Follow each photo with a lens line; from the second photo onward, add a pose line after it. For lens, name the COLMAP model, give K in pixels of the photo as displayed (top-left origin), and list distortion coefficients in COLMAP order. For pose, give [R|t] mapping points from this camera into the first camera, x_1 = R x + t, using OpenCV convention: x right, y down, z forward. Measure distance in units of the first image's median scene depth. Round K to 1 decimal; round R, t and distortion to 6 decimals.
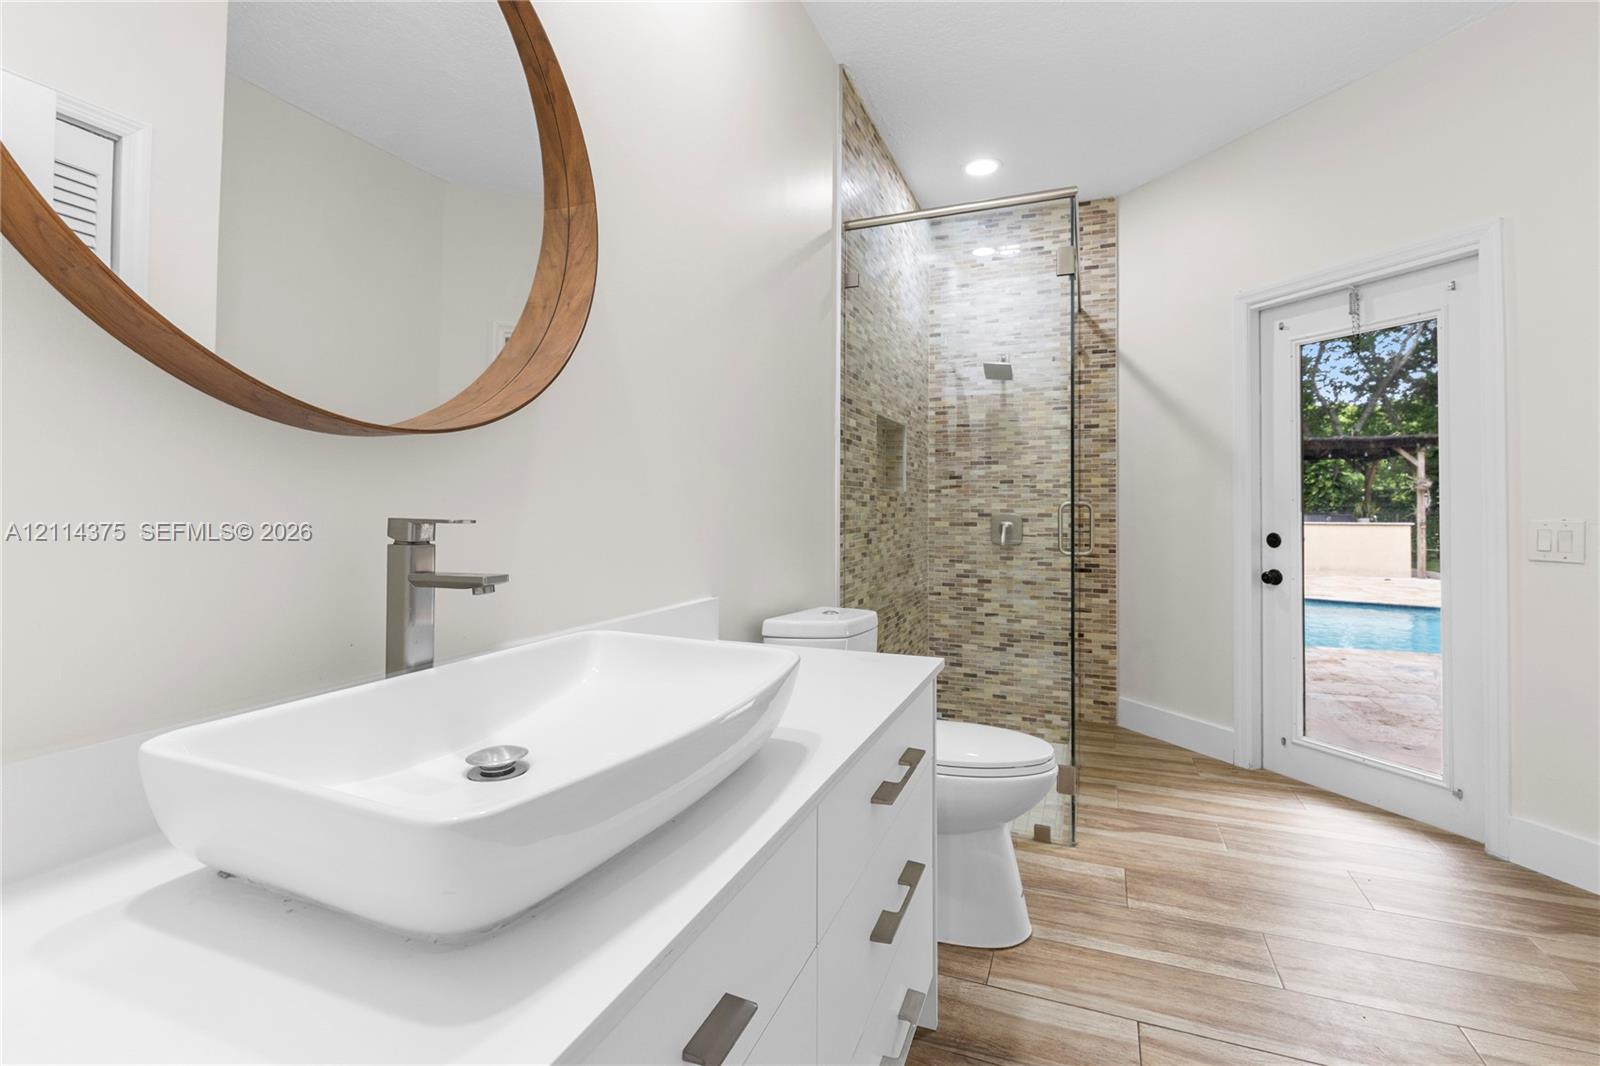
lens RADIAL K [[721.8, 0, 811.7], [0, 721.8, 520.4], [0, 0, 1]] dist [0.013645, -0.000433]
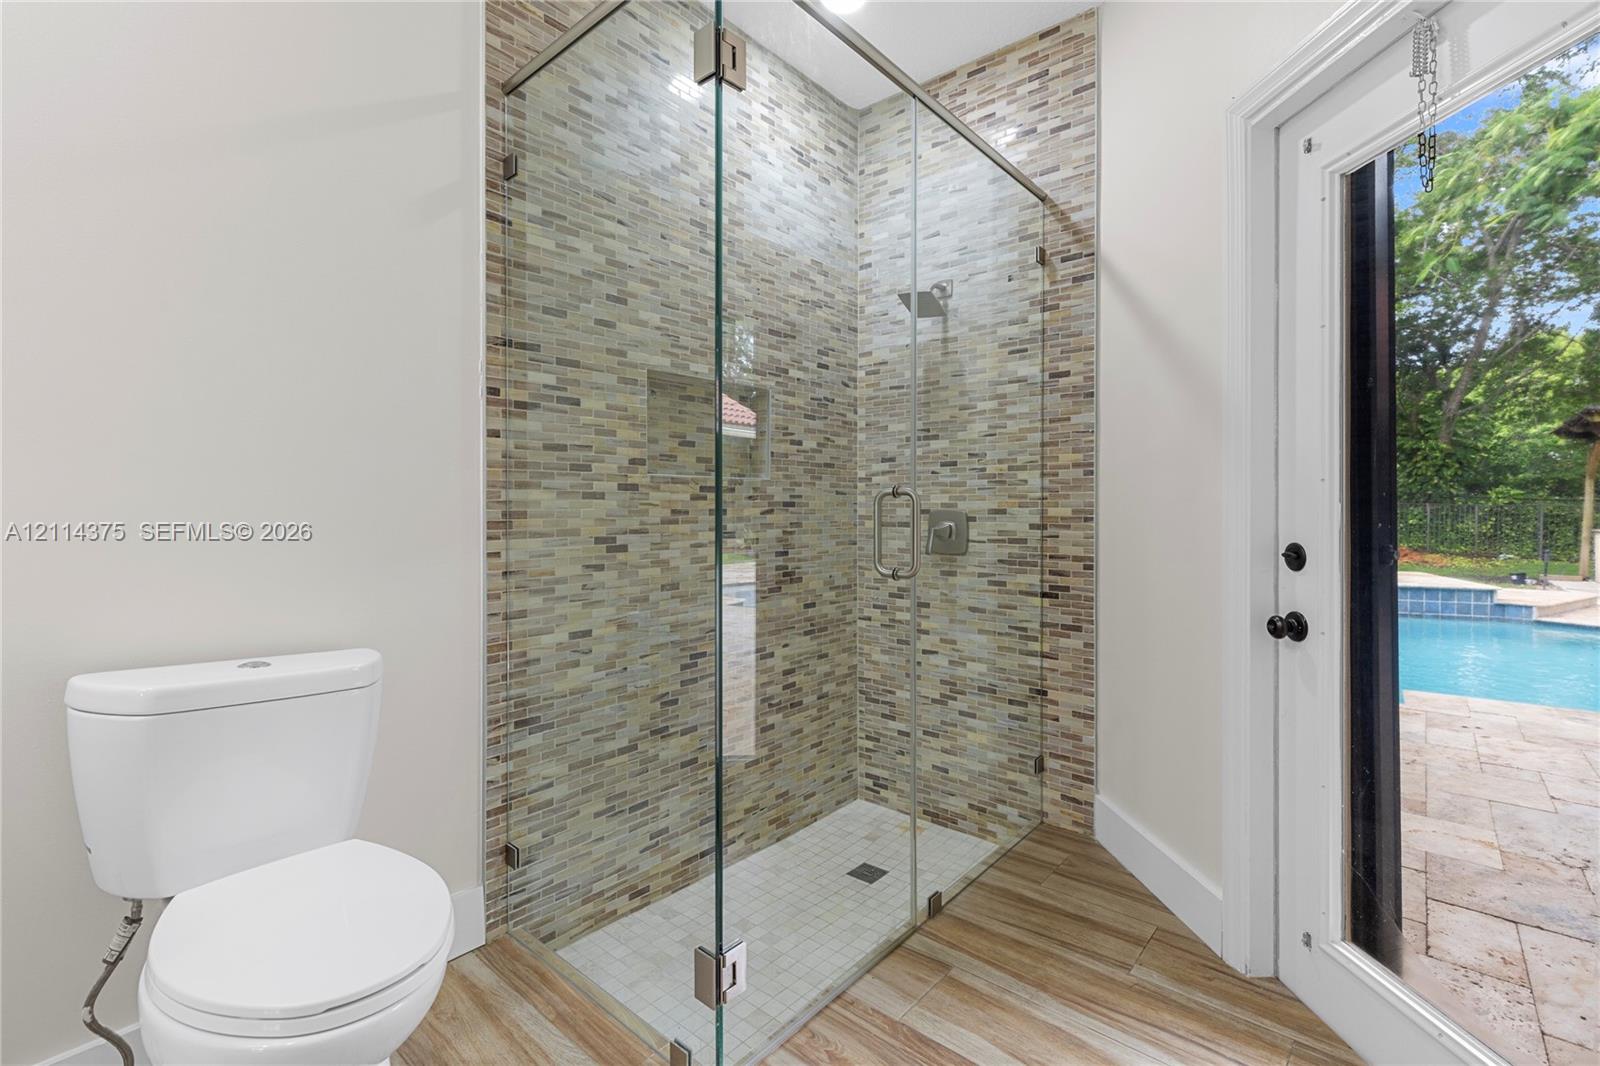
lens RADIAL K [[721.8, 0, 792.3], [0, 721.8, 526.4], [0, 0, 1]] dist [0.013645, -0.000433]
pose [[0.945908, 0.004123, -0.324409, 0.361278], [-0.000731, 0.999944, 0.010575, -0.000270], [0.324434, -0.009766, 0.945858, 0.296423]]
